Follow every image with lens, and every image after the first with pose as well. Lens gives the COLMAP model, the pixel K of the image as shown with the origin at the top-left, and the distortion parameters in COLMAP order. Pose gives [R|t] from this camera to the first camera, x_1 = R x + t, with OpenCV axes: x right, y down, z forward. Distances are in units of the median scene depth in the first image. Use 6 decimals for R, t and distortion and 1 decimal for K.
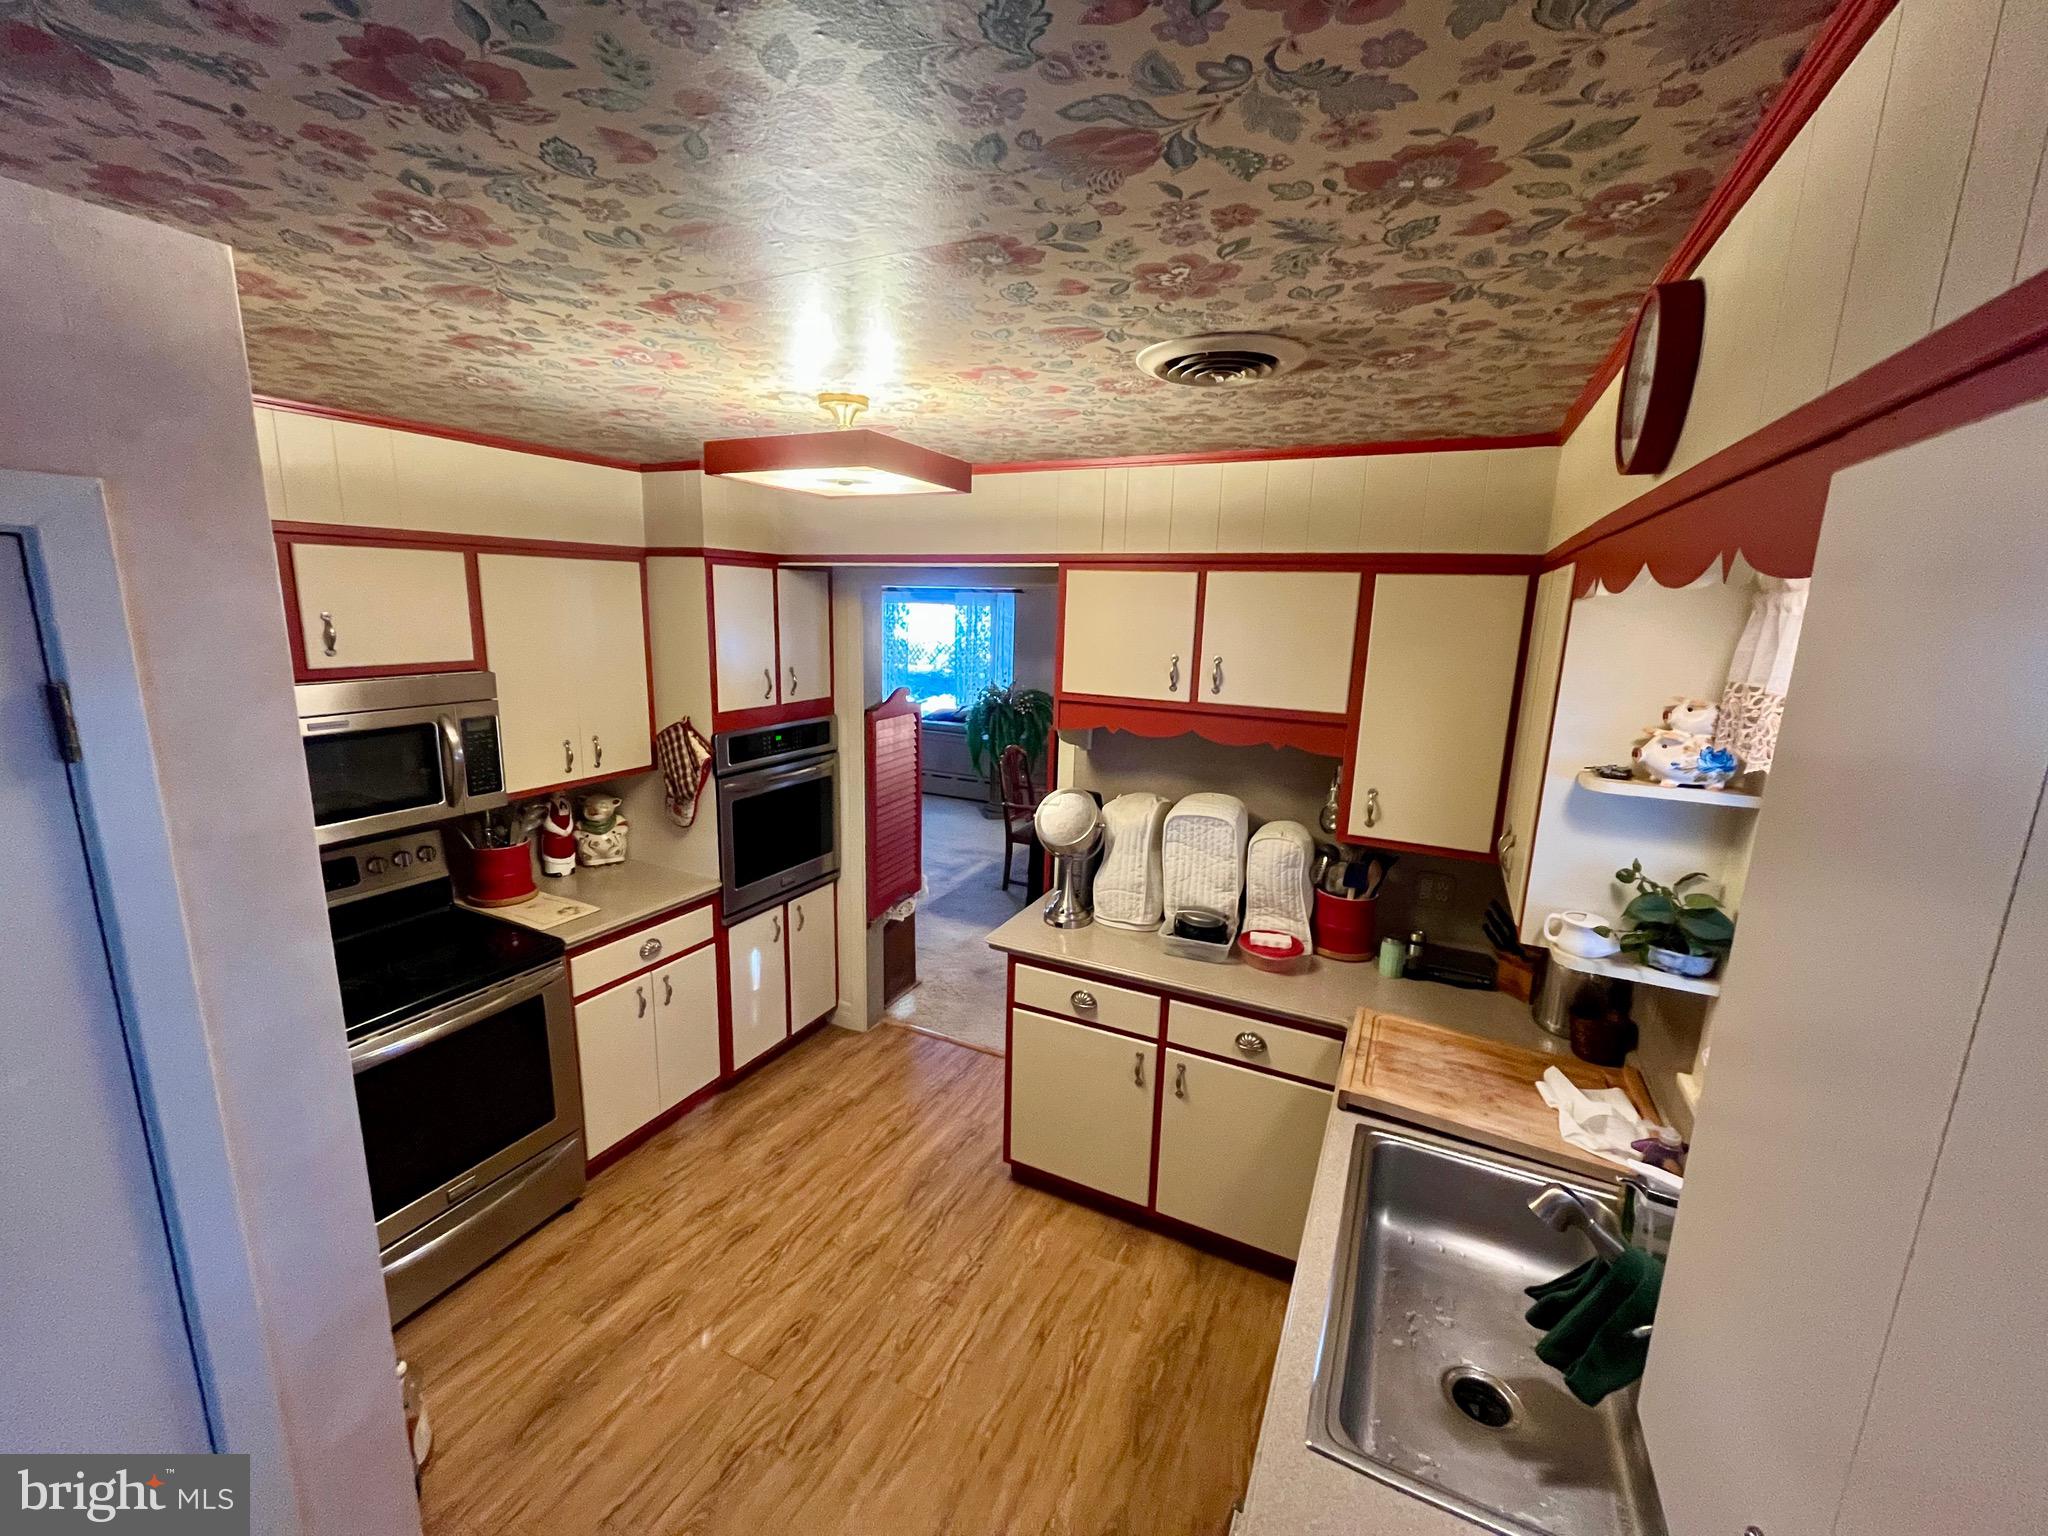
lens RADIAL K [[820.6, 0, 1018.5], [0, 820.6, 764.2], [0, 0, 1]] dist [-0.000106, -0.000084]
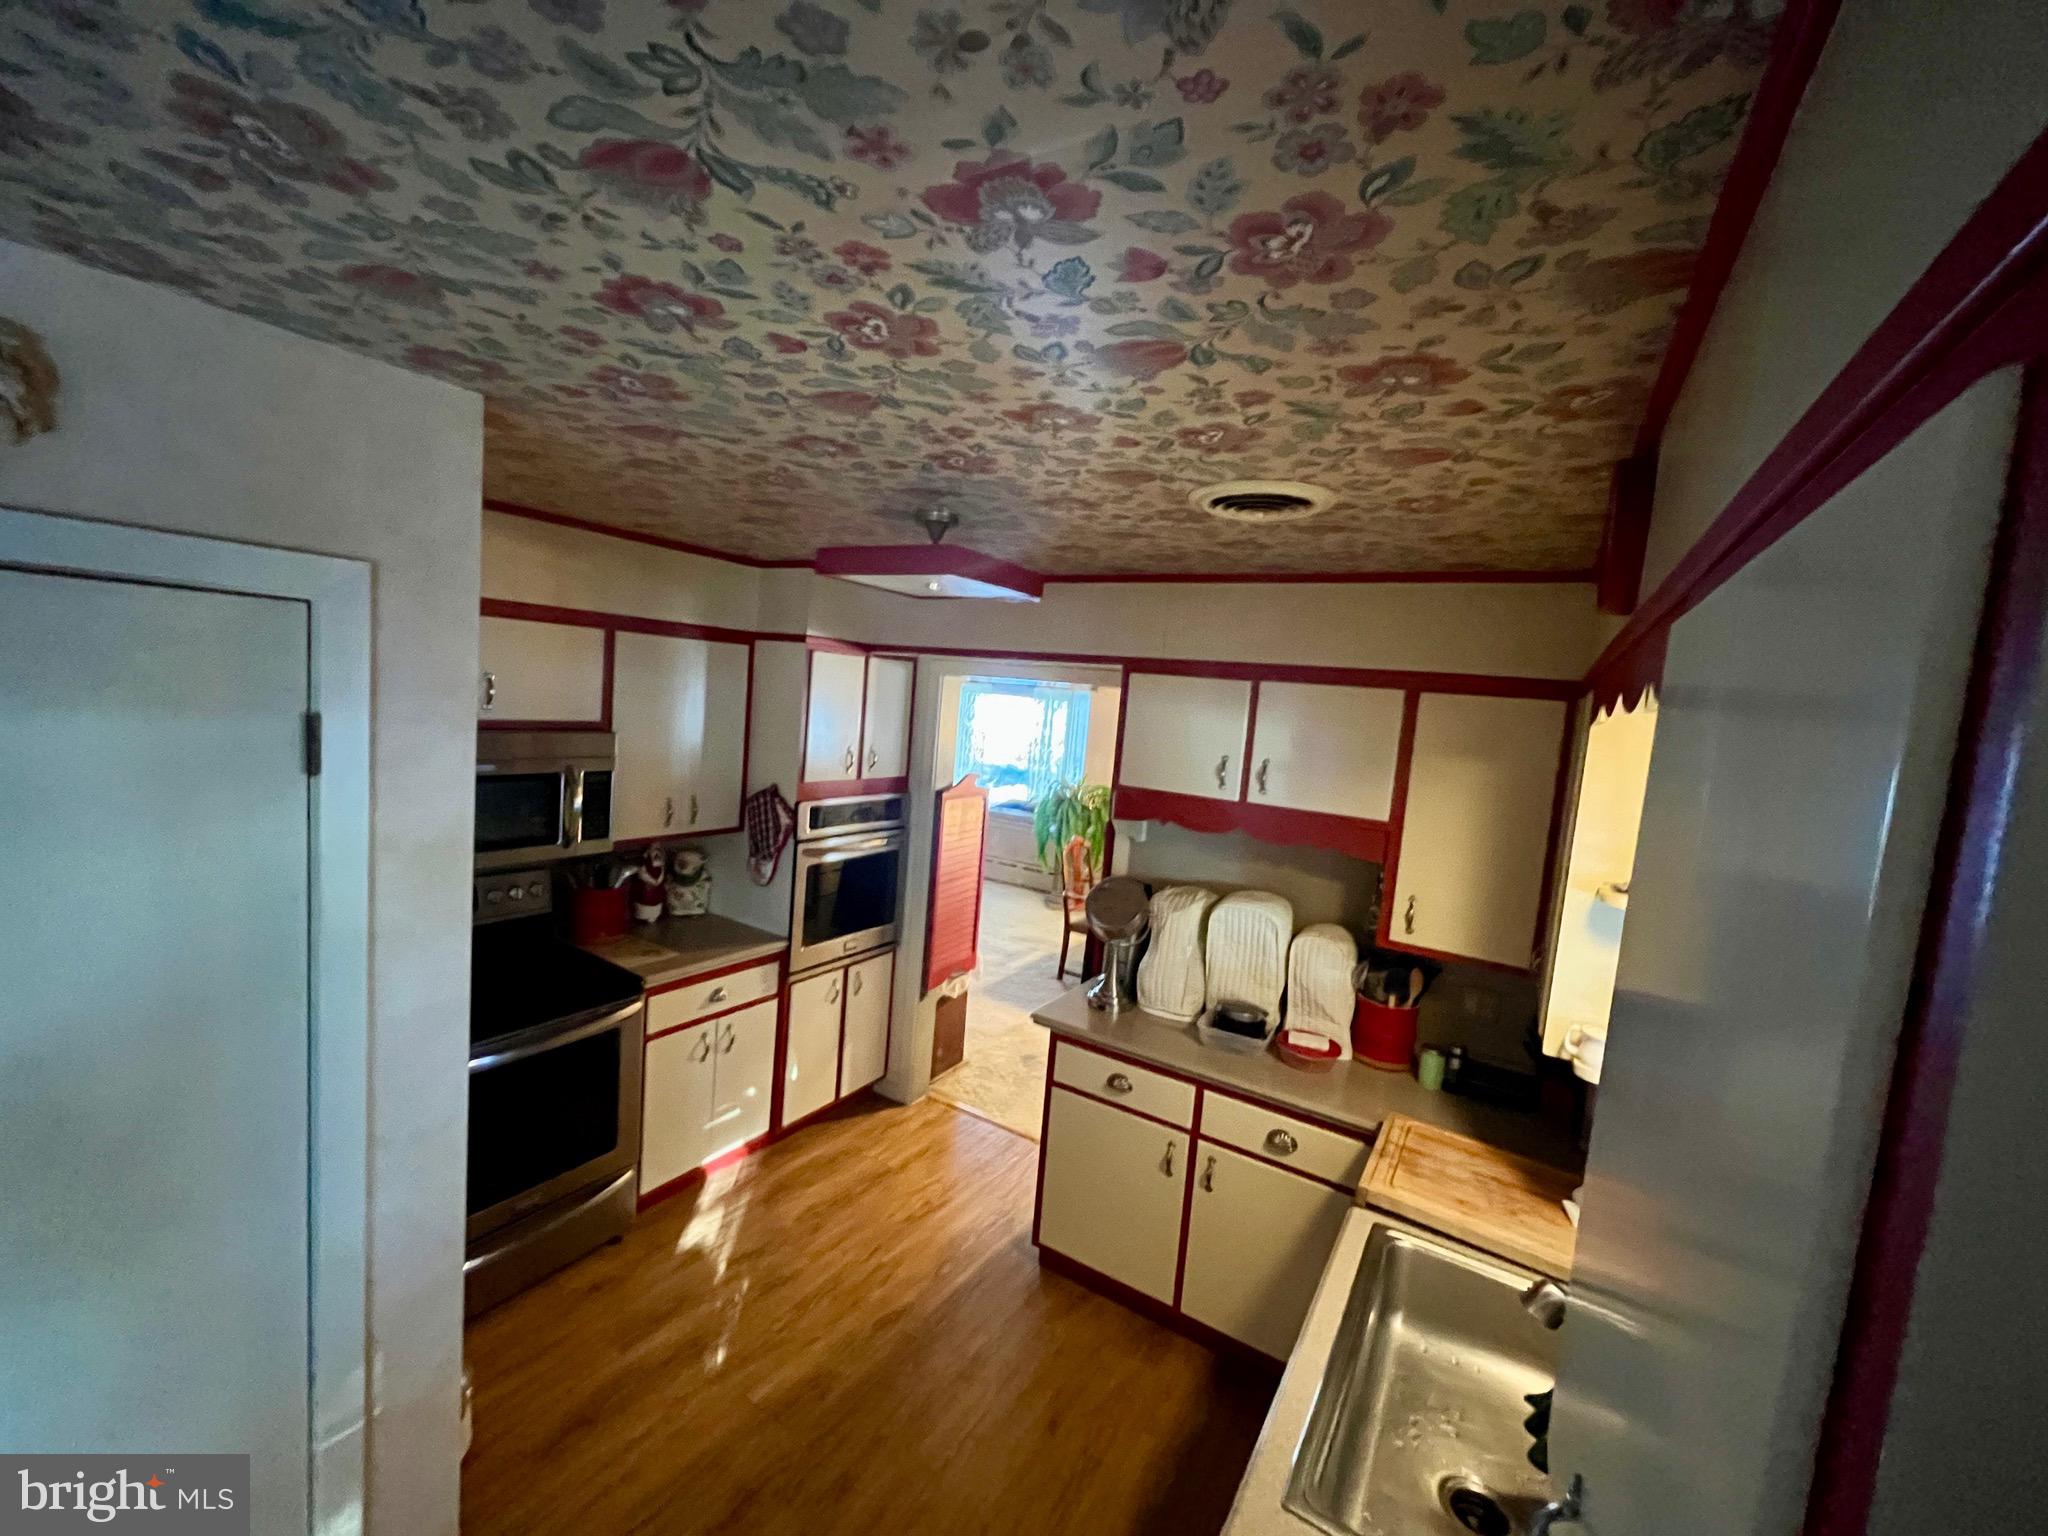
lens RADIAL K [[820.6, 0, 1018.5], [0, 820.6, 764.2], [0, 0, 1]] dist [-0.000106, -0.000084]
pose [[0.993464, 0.064663, -0.094062, 0.051589], [-0.075159, 0.990784, -0.112689, 0.037370], [0.085908, 0.119022, 0.989168, -0.153664]]
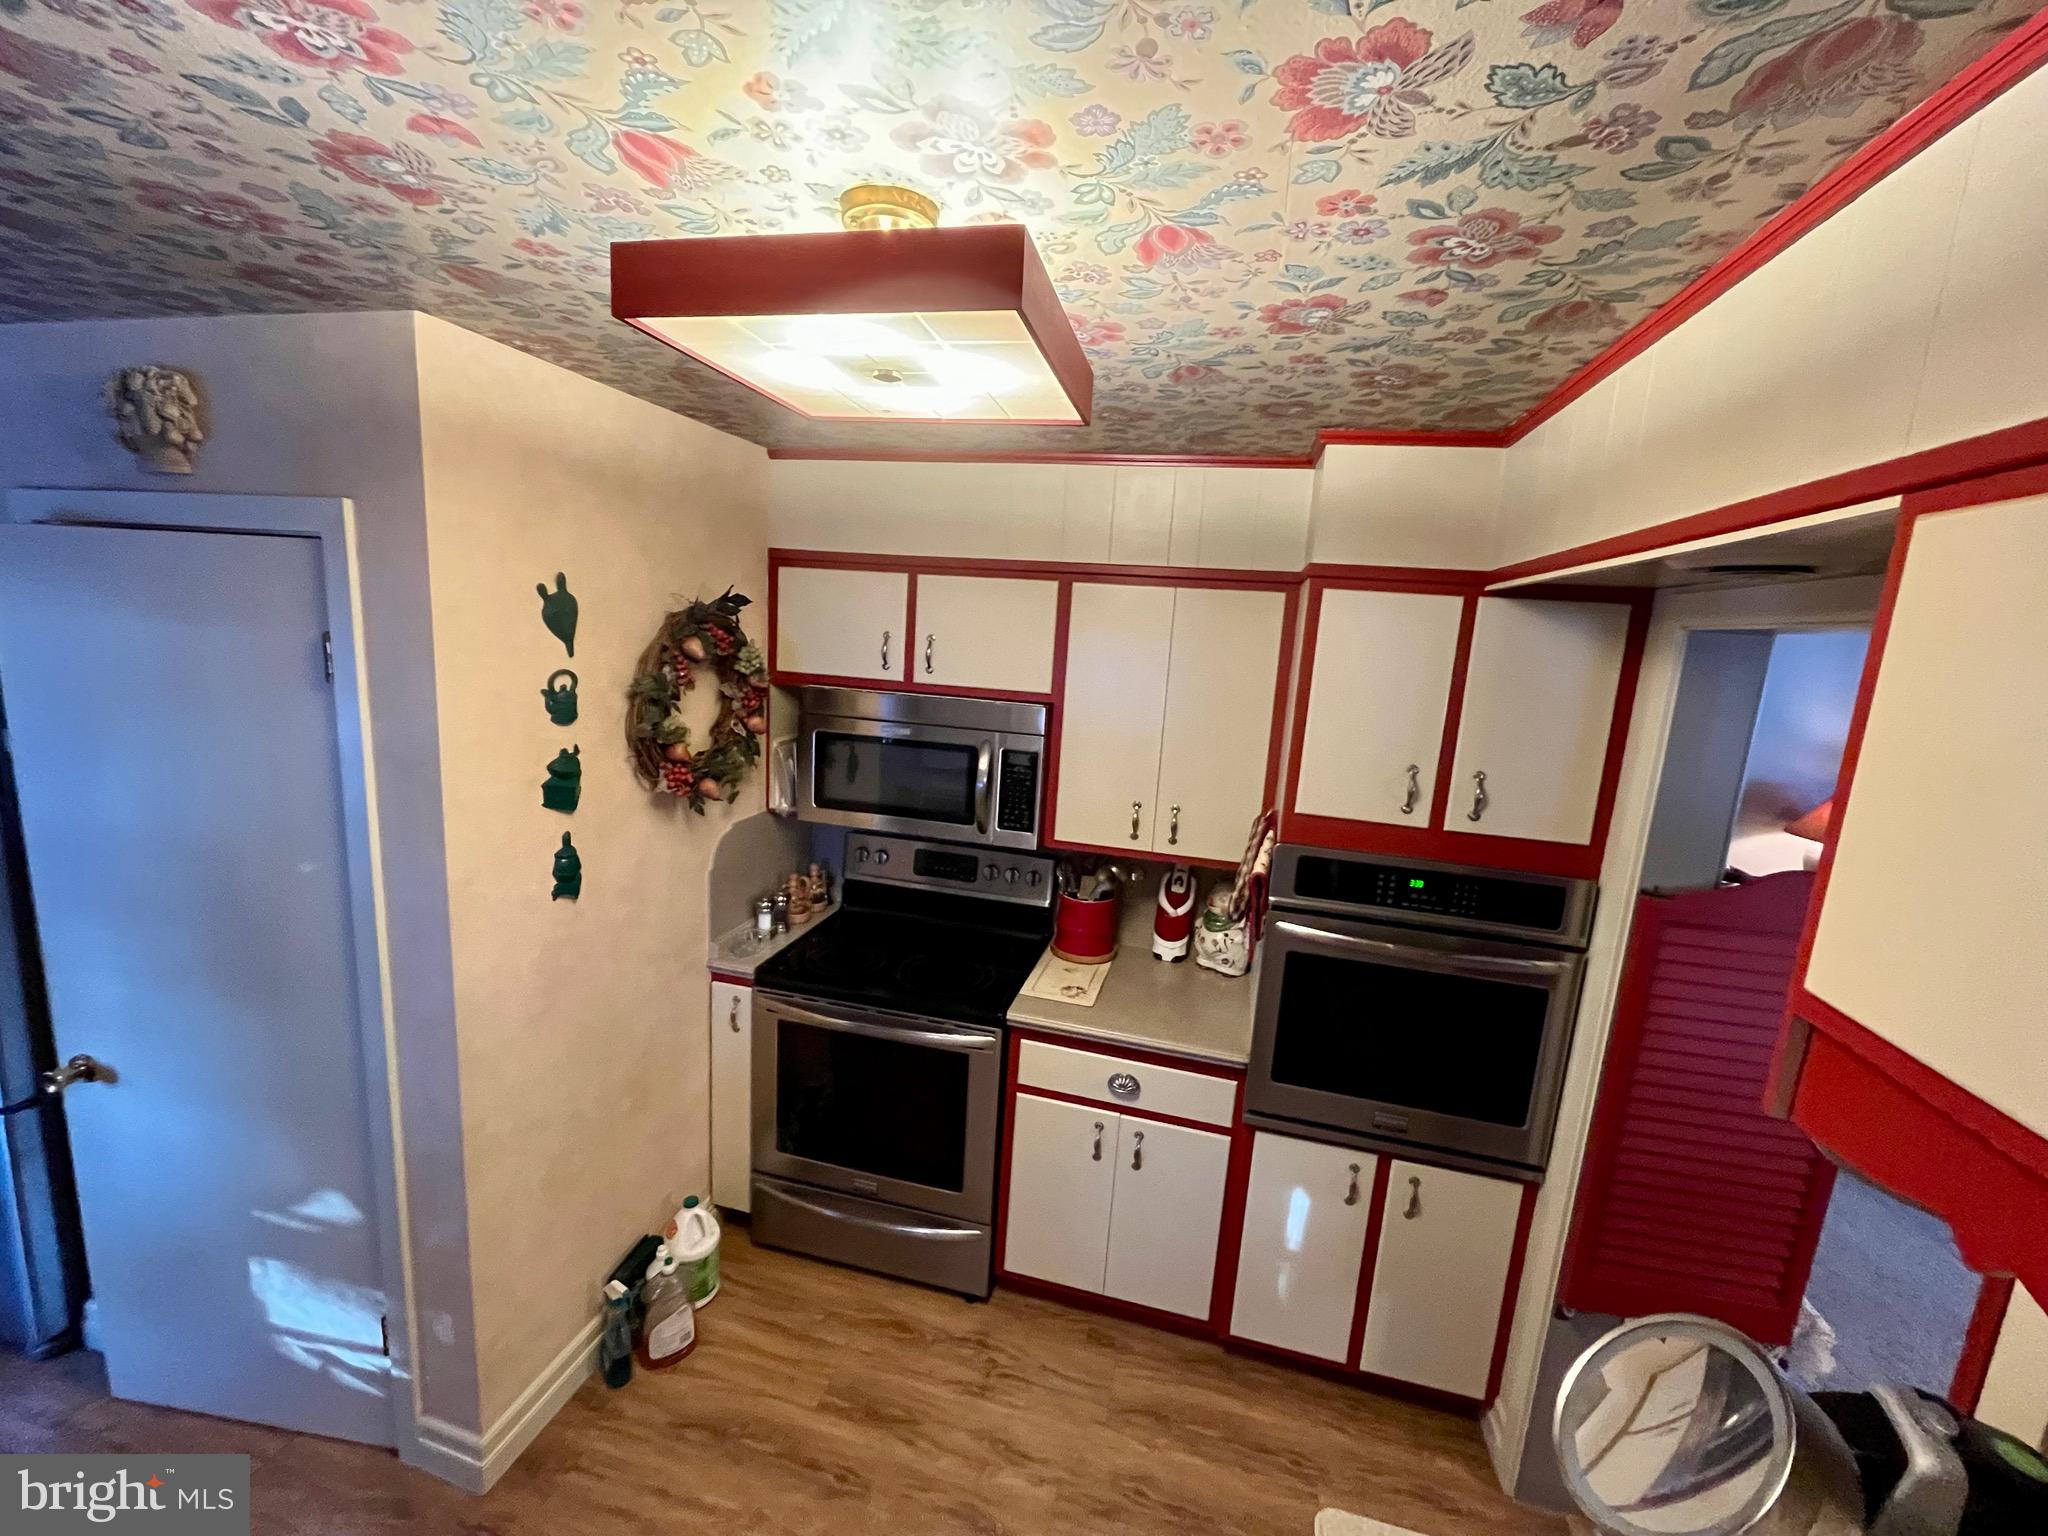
lens RADIAL K [[829.2, 0, 1020.2], [0, 829.2, 767.0], [0, 0, 1]] dist [-0.001624, -0.000915]
pose [[0.216226, 0.158309, -0.963423, 0.559367], [-0.248325, 0.963234, 0.102545, -0.286036], [0.944236, 0.217069, 0.247589, 1.592330]]
